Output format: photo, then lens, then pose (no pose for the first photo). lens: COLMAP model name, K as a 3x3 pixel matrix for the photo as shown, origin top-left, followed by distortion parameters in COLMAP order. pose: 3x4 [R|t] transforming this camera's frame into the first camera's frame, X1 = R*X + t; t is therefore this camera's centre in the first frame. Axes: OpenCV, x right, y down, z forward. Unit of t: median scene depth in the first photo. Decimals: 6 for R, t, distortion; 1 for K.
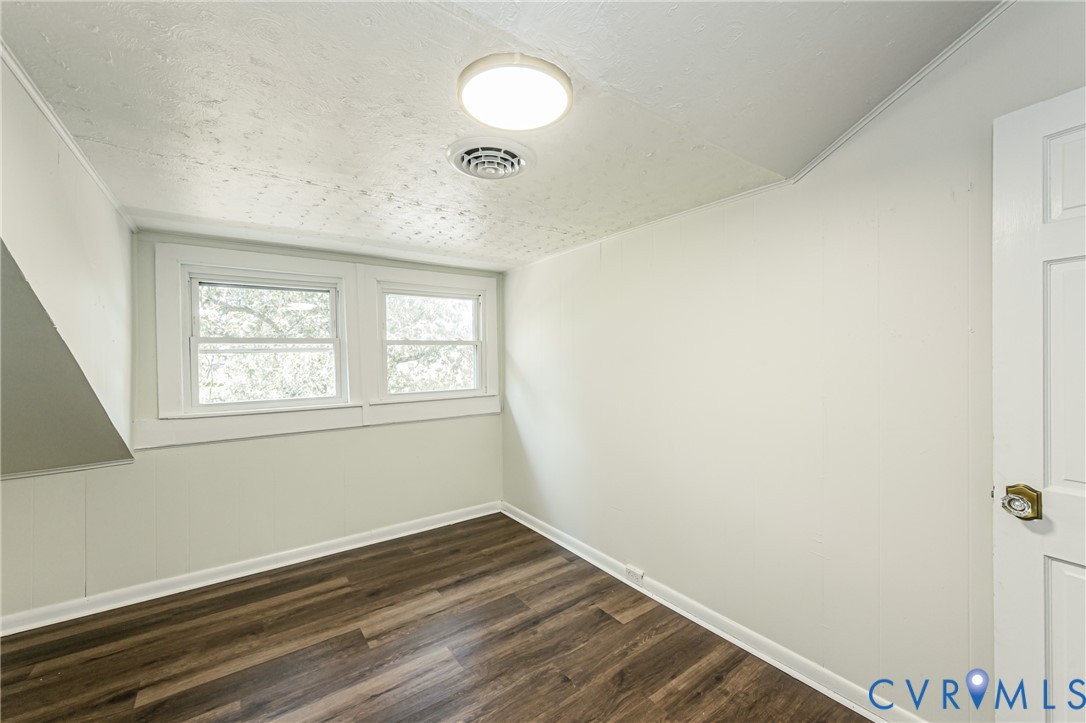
lens RADIAL K [[431.0, 0, 539.0], [0, 431.0, 362.5], [0, 0, 1]] dist [0.001921, 0.000251]
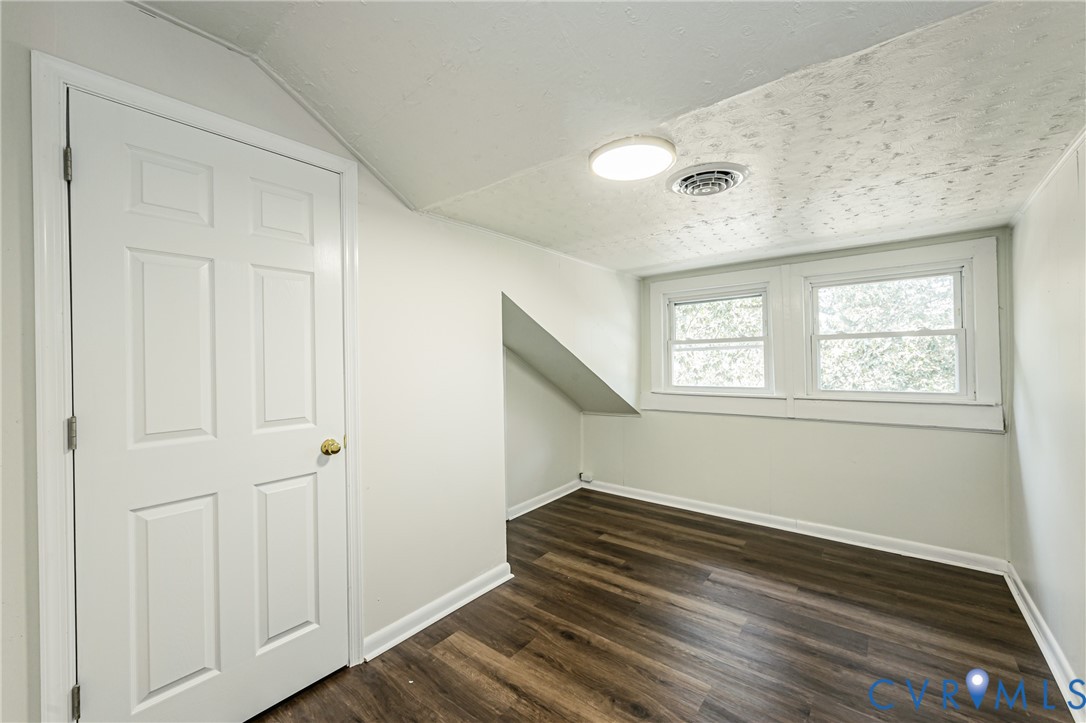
lens RADIAL K [[431.0, 0, 541.7], [0, 431.0, 359.8], [0, 0, 1]] dist [0.001921, 0.000251]
pose [[0.275380, 0.010759, -0.961275, 0.537910], [0.003303, 0.999921, 0.012138, -0.012045], [0.961330, -0.006518, 0.275322, 0.153687]]
